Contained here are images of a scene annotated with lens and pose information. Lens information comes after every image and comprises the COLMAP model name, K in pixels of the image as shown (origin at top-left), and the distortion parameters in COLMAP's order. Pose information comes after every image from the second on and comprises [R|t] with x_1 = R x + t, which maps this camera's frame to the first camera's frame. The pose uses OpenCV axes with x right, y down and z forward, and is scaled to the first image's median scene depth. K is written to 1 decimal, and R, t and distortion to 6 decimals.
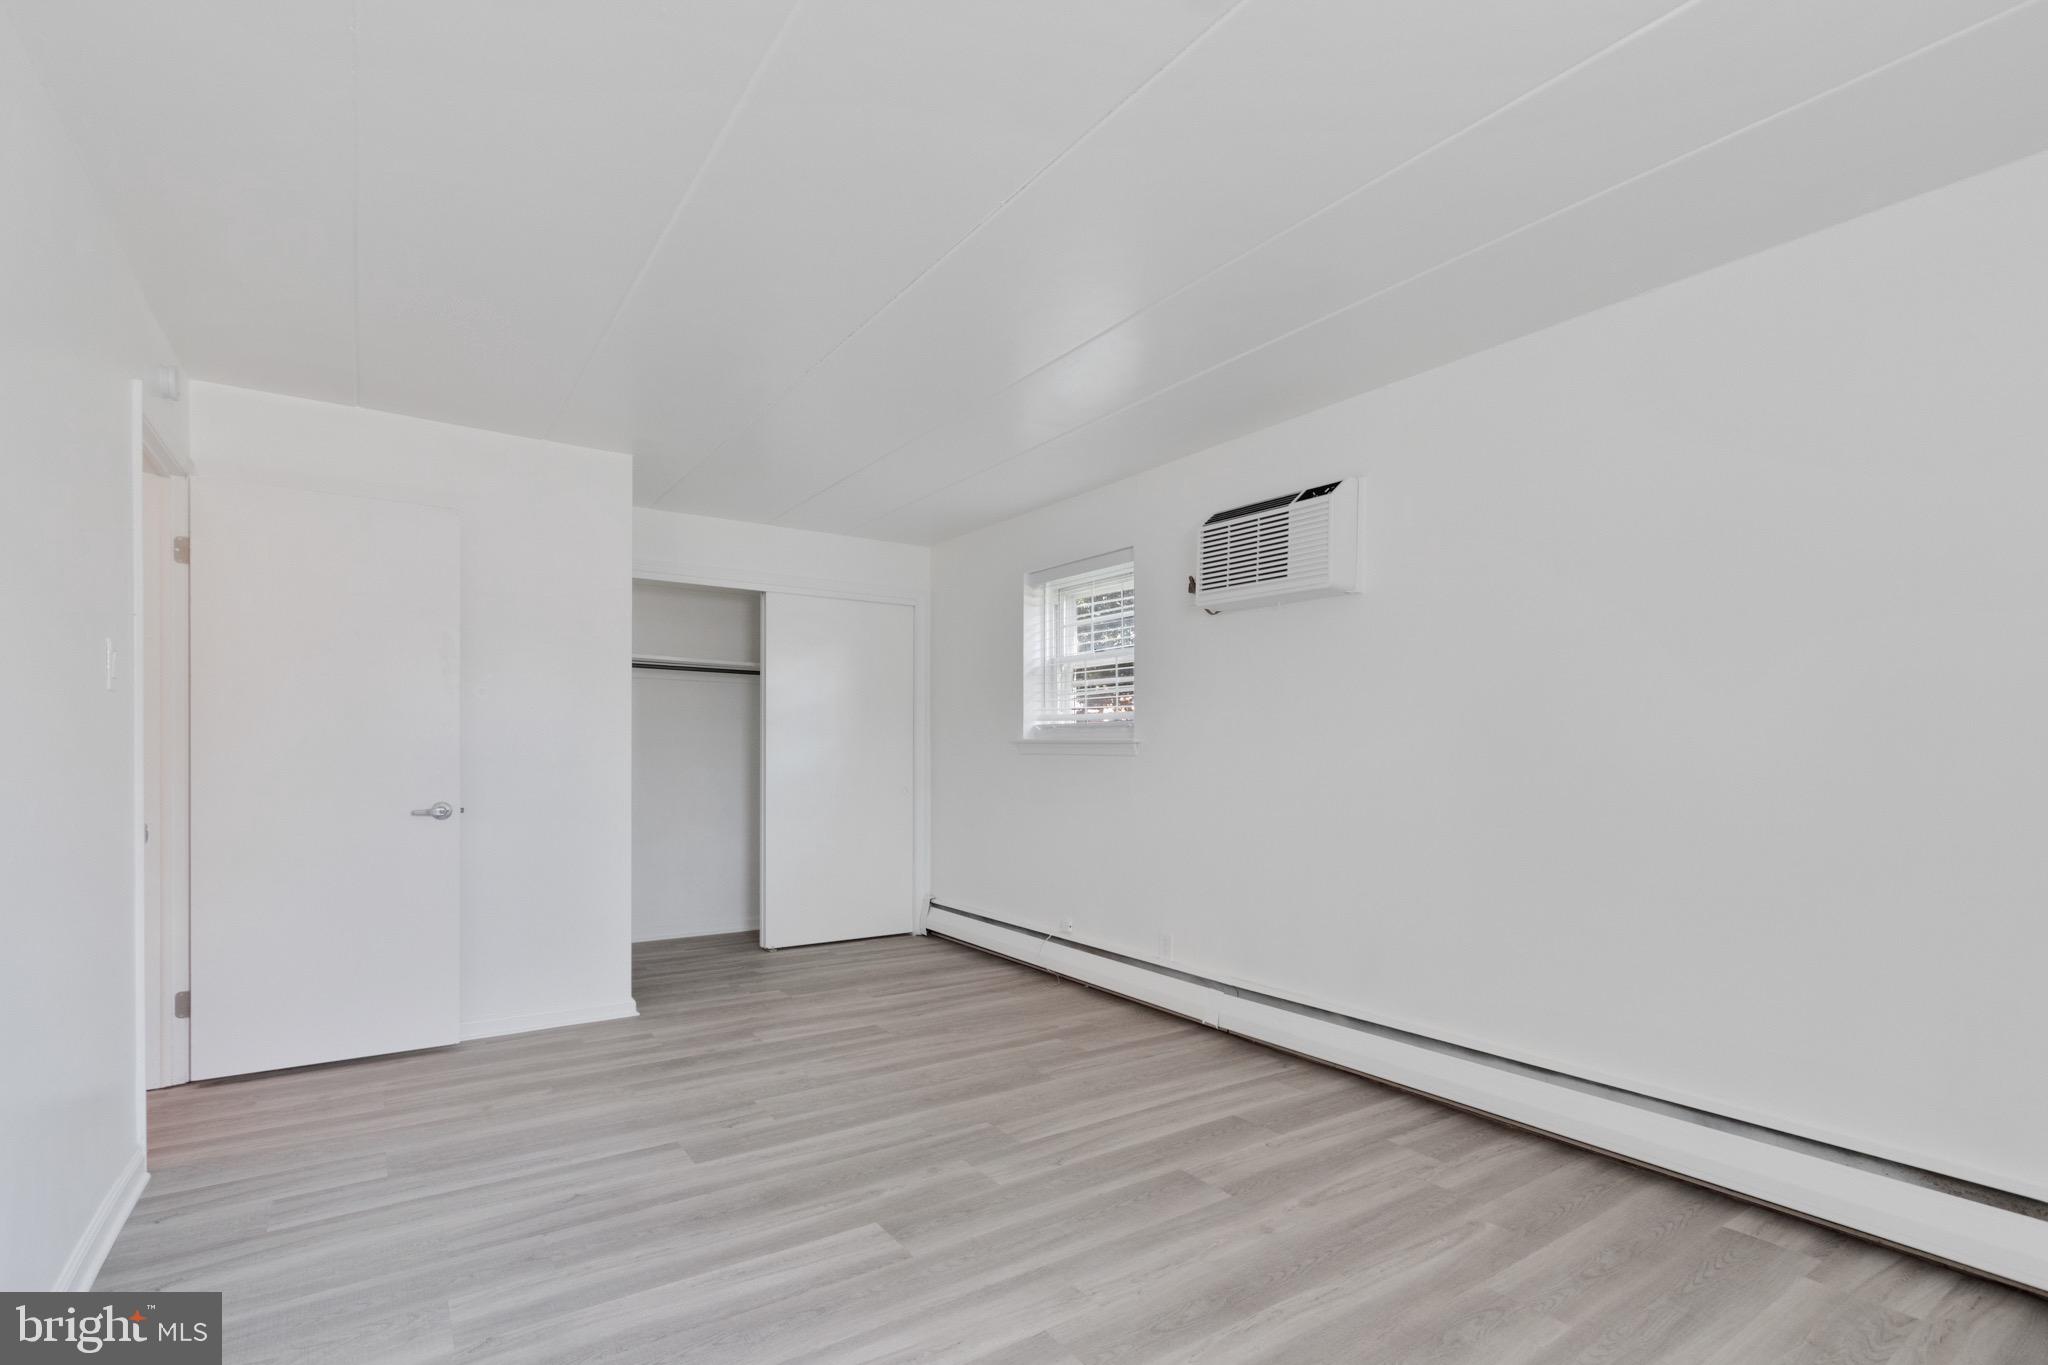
lens RADIAL K [[953.7, 0, 1014.2], [0, 953.7, 739.0], [0, 0, 1]] dist [-0.001871, -0.000747]
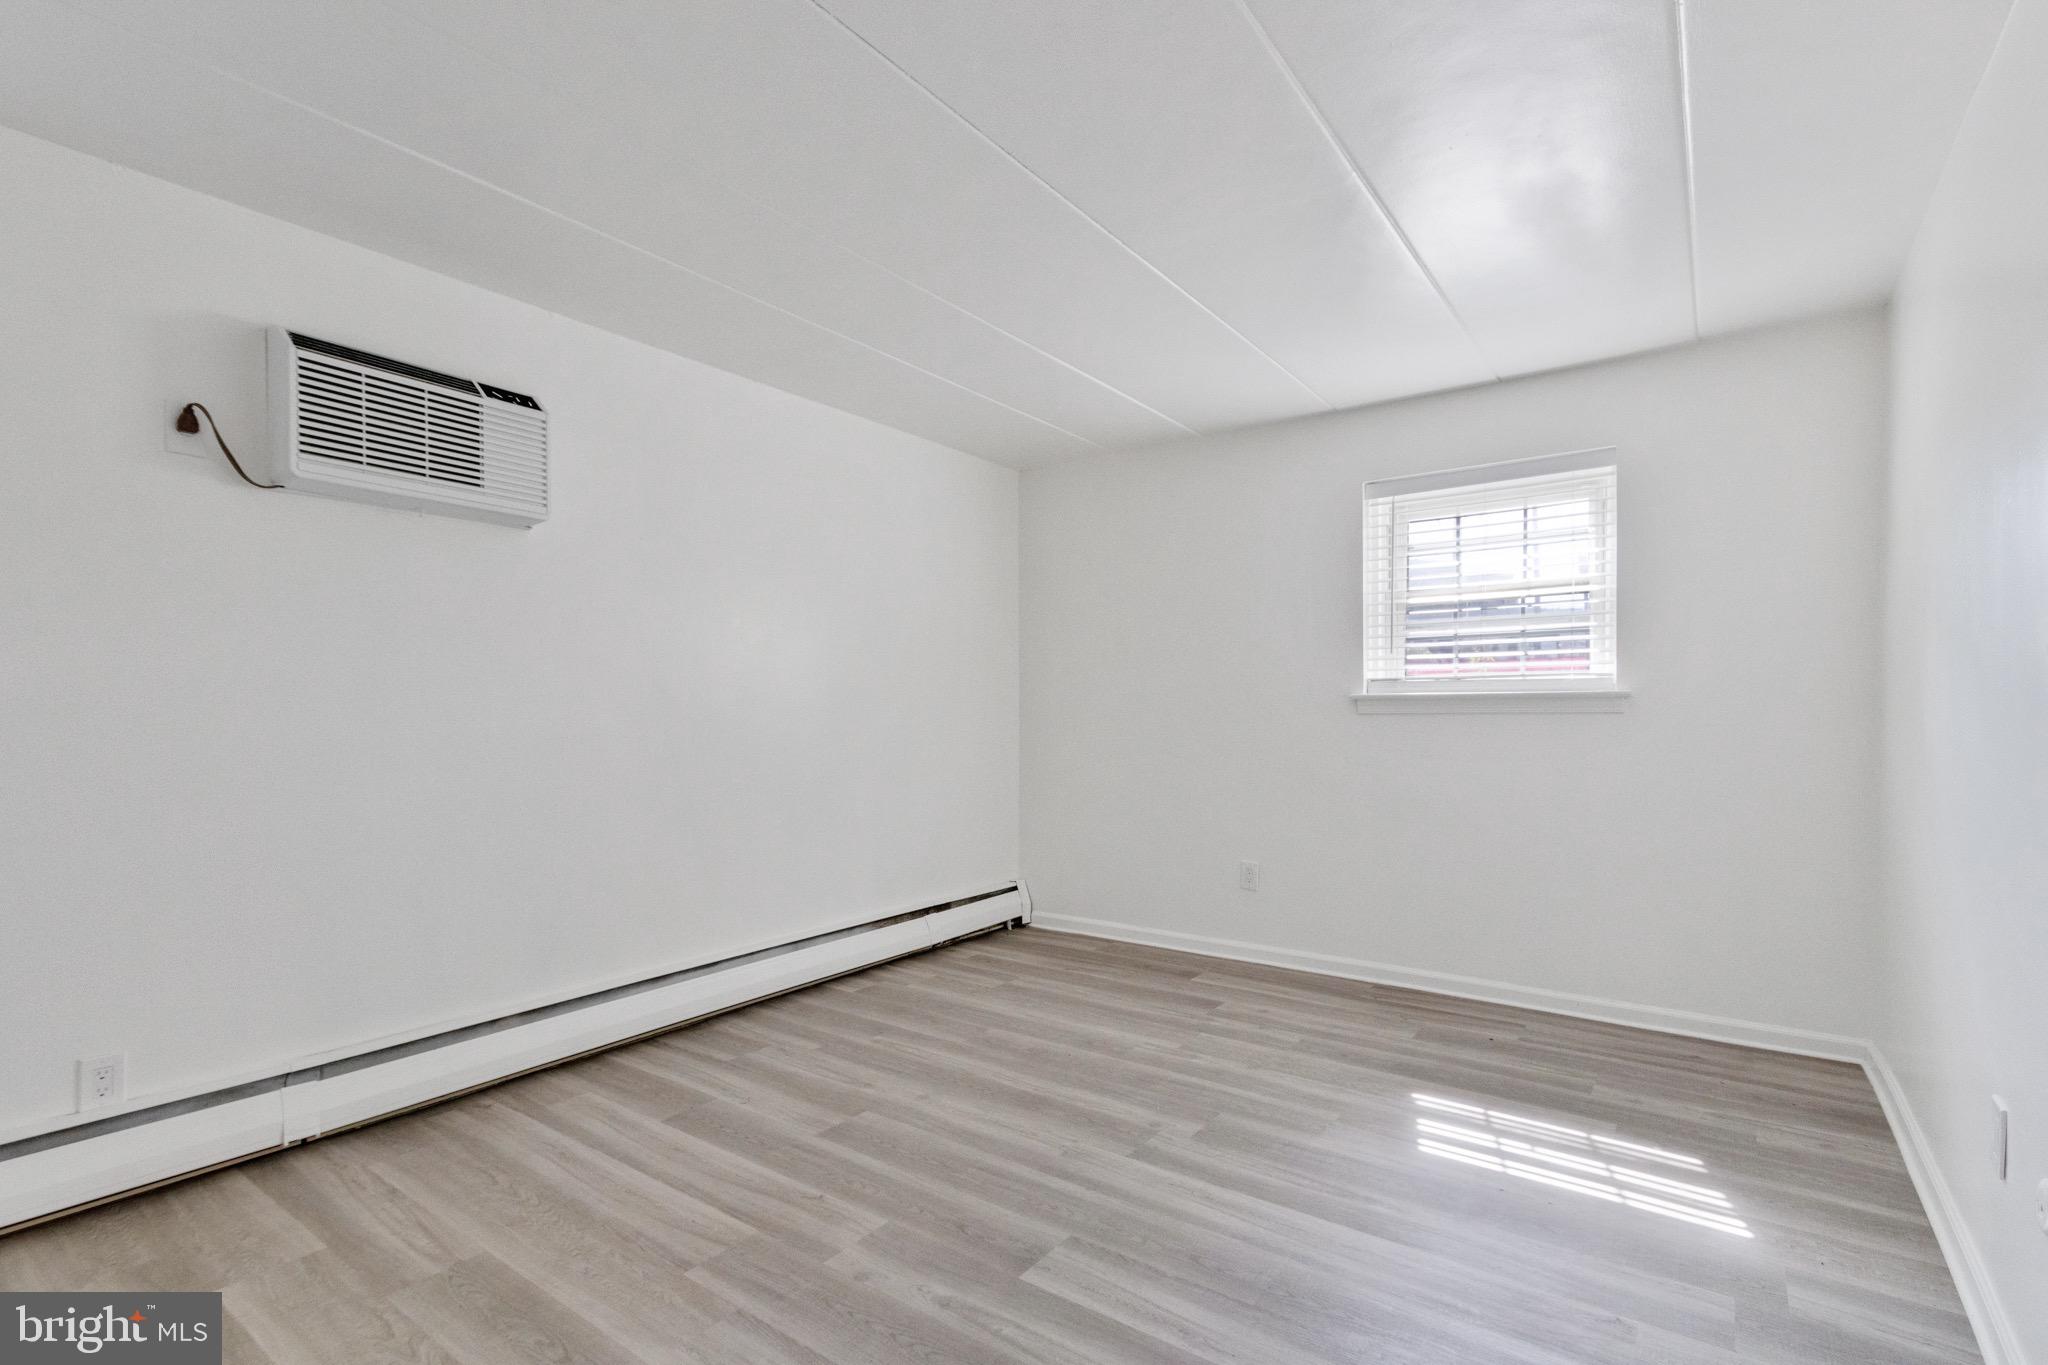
lens RADIAL K [[953.7, 0, 1024.1], [0, 953.7, 701.4], [0, 0, 1]] dist [-0.001871, -0.000747]
pose [[-0.337739, 0.002895, 0.941235, -0.774806], [-0.012586, 0.999892, -0.007592, 0.009268], [-0.941156, -0.014411, -0.337666, 1.070307]]
